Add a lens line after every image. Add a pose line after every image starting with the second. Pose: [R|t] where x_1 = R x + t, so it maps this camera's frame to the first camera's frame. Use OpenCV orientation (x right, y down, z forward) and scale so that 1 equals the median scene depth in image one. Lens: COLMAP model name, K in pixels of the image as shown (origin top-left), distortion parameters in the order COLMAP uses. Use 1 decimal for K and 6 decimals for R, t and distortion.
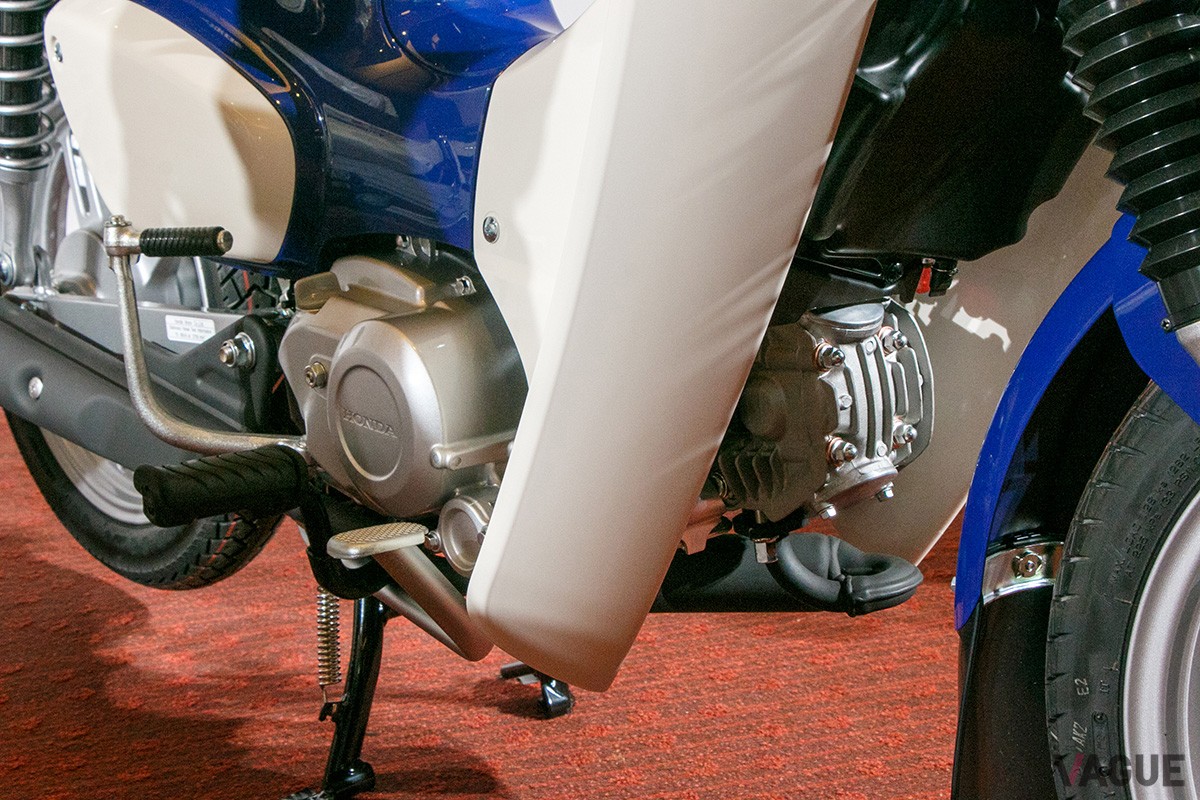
lens RADIAL K [[1936.6, 0, 600.0], [0, 1936.6, 400.0], [0, 0, 1]] dist [0.058968, 0.126901]
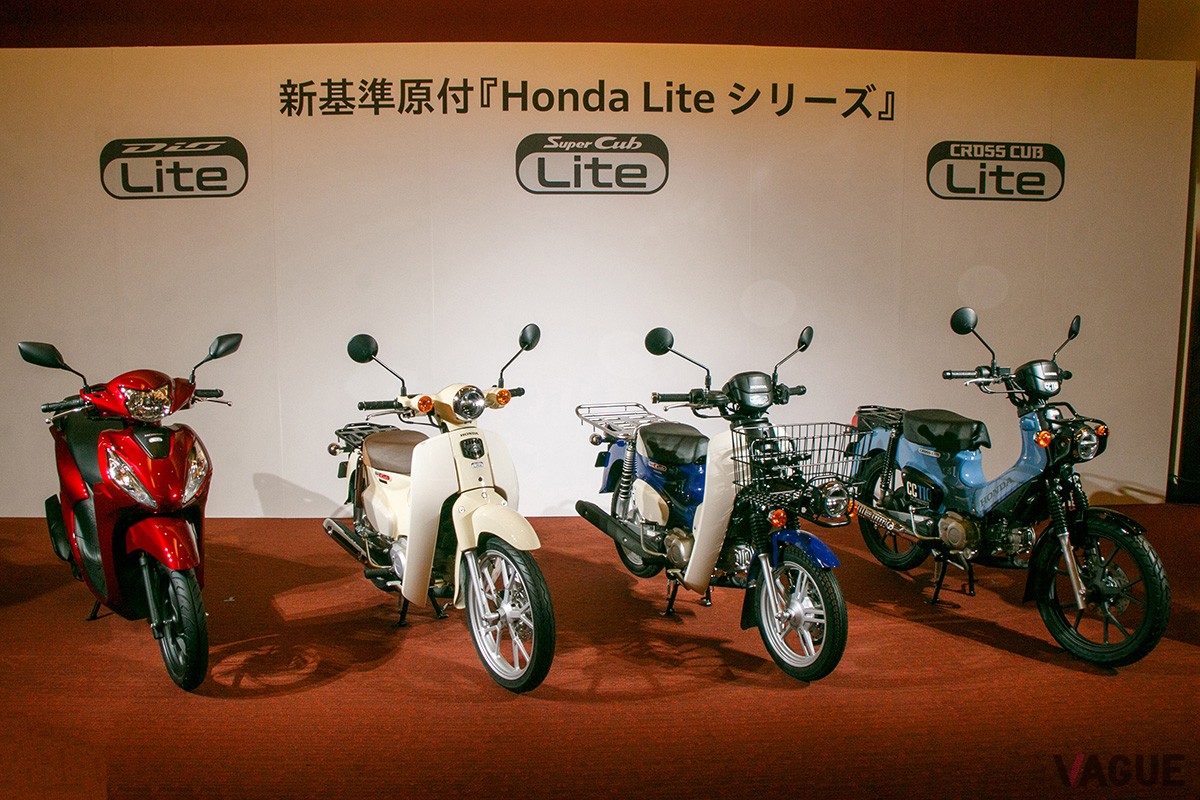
lens RADIAL K [[1042.6, 0, 600.0], [0, 1042.6, 400.0], [0, 0, 1]] dist [-0.201707, 0.183348]
pose [[0.965108, 0.065585, -0.253507, 0.526081], [-0.091772, 0.991439, -0.092884, -0.165354], [0.245245, 0.112908, 0.962864, -2.702610]]
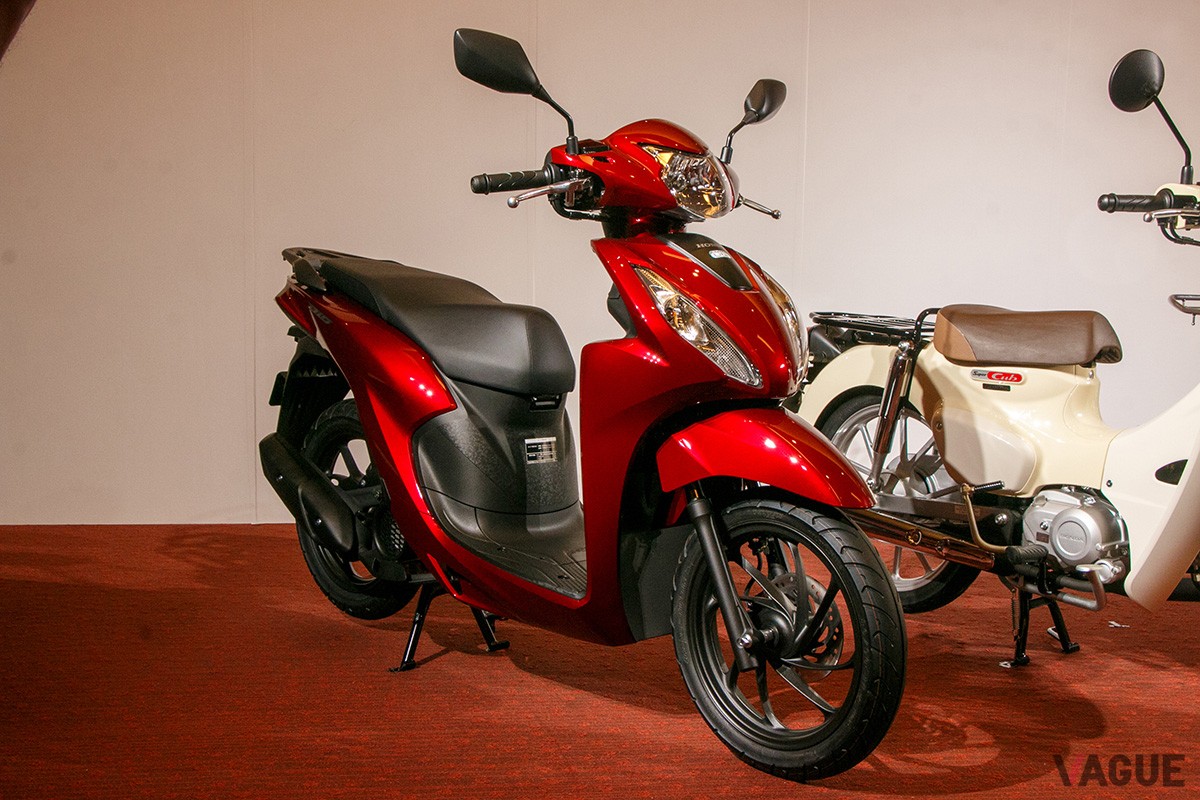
lens RADIAL K [[1411.3, 0, 592.4], [0, 1411.3, 406.4], [0, 0, 1]] dist [-0.078778, 0.340285]
pose [[0.978545, 0.058284, -0.197617, -1.382696], [-0.086983, 0.986351, -0.139809, 0.333836], [0.186771, 0.153999, 0.970258, -2.033033]]
